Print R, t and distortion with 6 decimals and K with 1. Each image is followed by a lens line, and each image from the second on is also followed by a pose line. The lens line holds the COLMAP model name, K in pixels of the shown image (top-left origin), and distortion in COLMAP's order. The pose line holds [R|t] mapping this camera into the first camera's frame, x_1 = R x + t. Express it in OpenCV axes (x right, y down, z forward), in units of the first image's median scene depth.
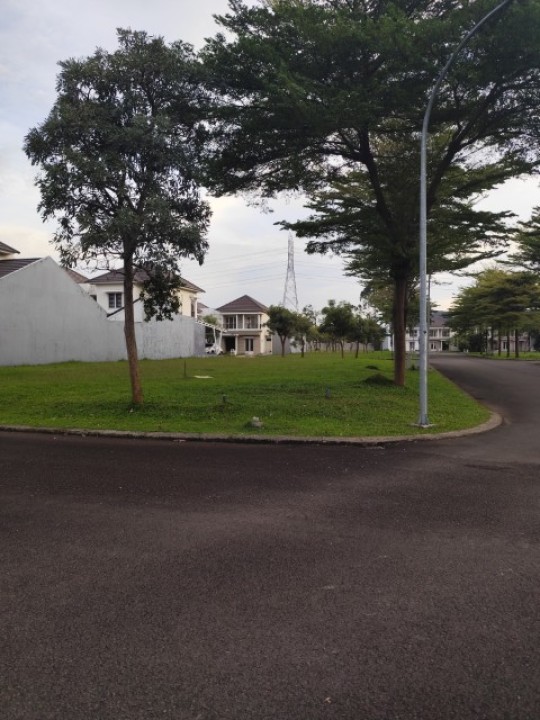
lens RADIAL K [[487.7, 0, 270.0], [0, 487.7, 360.0], [0, 0, 1]] dist [0.046392, -0.045837]
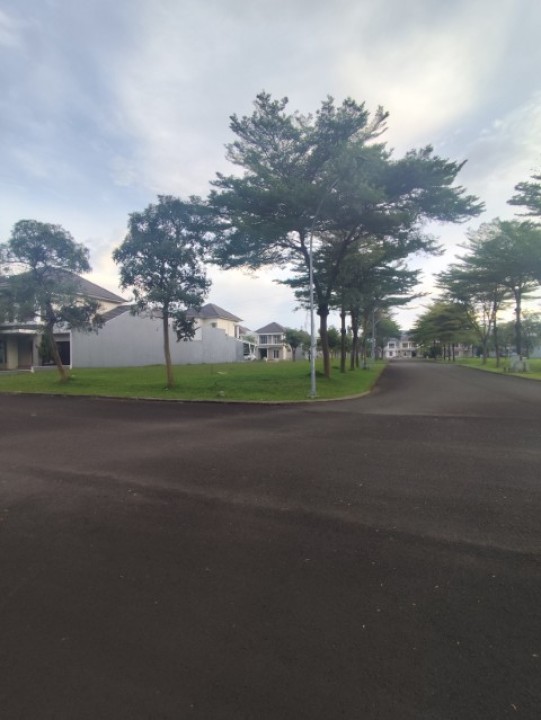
lens RADIAL K [[328.0, 0, 271.1], [0, 328.0, 362.5], [0, 0, 1]] dist [-0.000144, 0.000149]
pose [[0.995344, -0.004522, -0.096281, 0.103387], [0.003973, 0.999975, -0.005890, 0.003958], [0.096305, 0.005480, 0.995337, -0.101051]]
